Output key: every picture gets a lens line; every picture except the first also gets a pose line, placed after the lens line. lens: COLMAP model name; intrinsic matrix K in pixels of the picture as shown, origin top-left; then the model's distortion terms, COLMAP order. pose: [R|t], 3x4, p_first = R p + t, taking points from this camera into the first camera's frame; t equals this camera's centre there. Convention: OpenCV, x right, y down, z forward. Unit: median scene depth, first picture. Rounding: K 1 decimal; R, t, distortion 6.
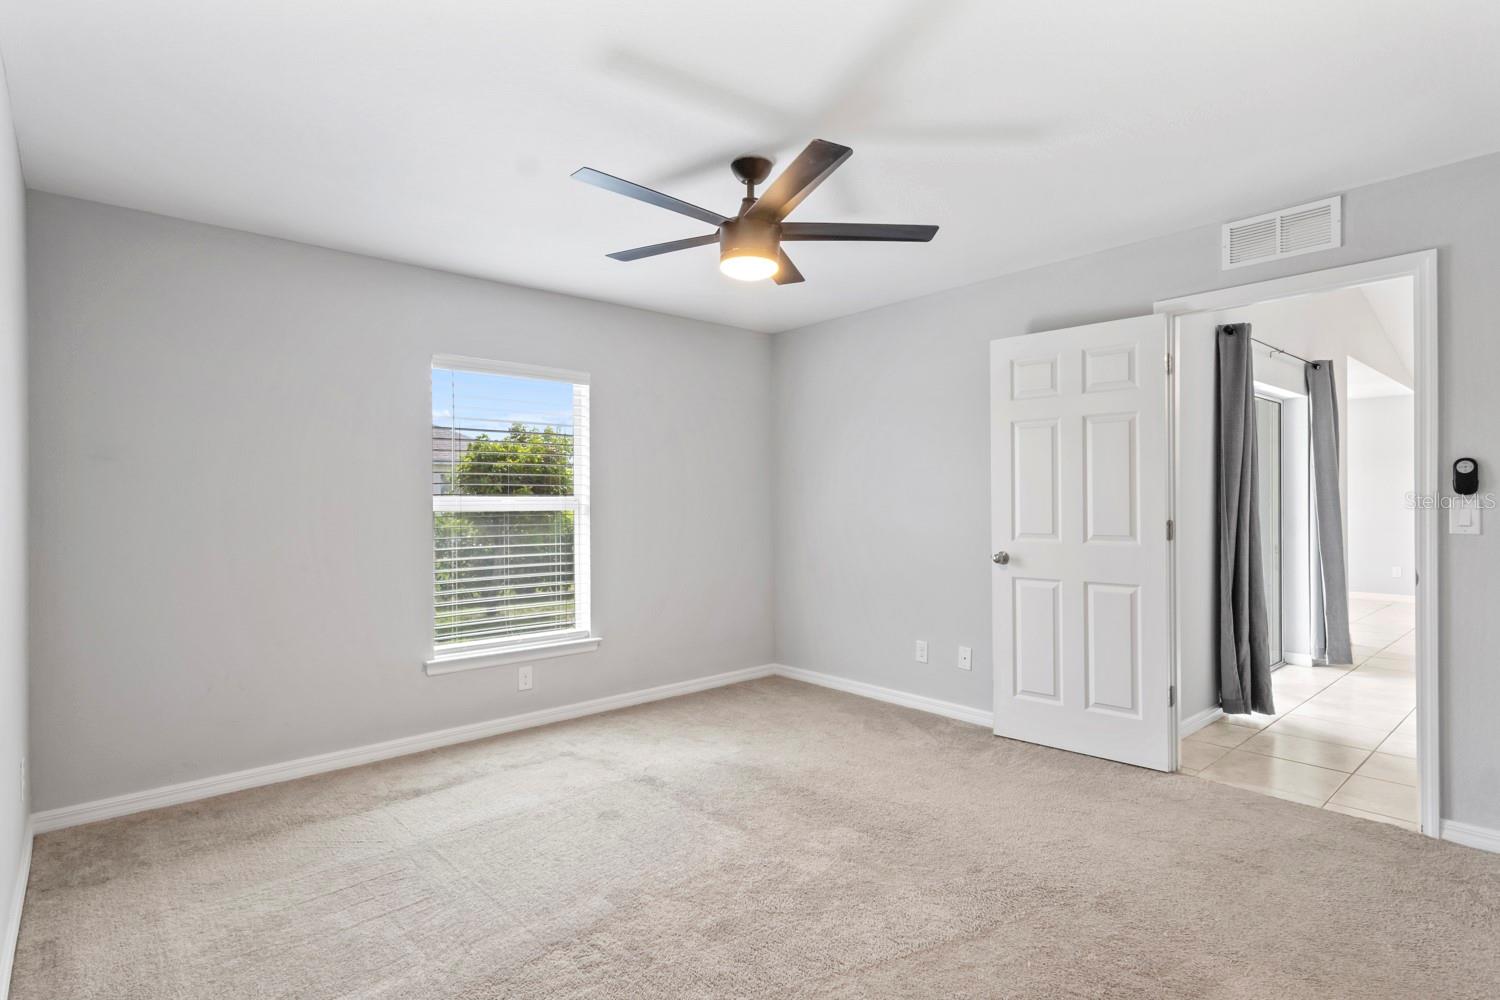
lens RADIAL K [[765.6, 0, 743.4], [0, 765.6, 508.8], [0, 0, 1]] dist [0.023995, 0.000895]
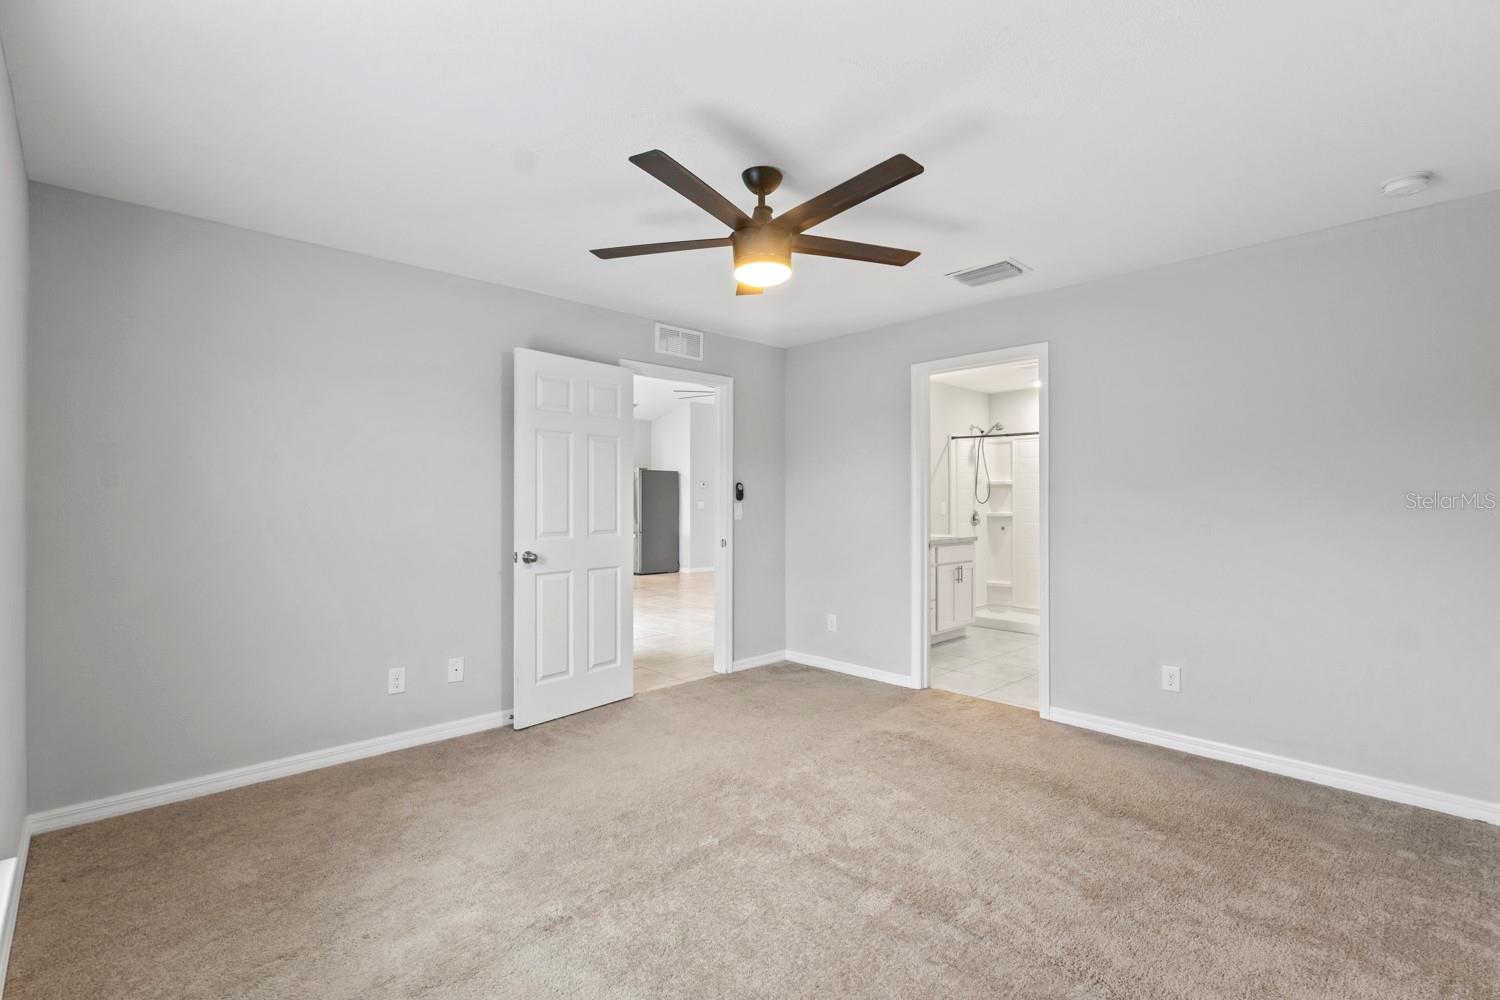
lens RADIAL K [[692.7, 0, 757.1], [0, 692.7, 500.7], [0, 0, 1]] dist [-0.002810, 0.002213]
pose [[-0.053407, 0.003894, 0.998565, -0.657090], [0.010144, 0.999943, -0.003357, -0.007546], [-0.998521, 0.009950, -0.053444, 0.764925]]
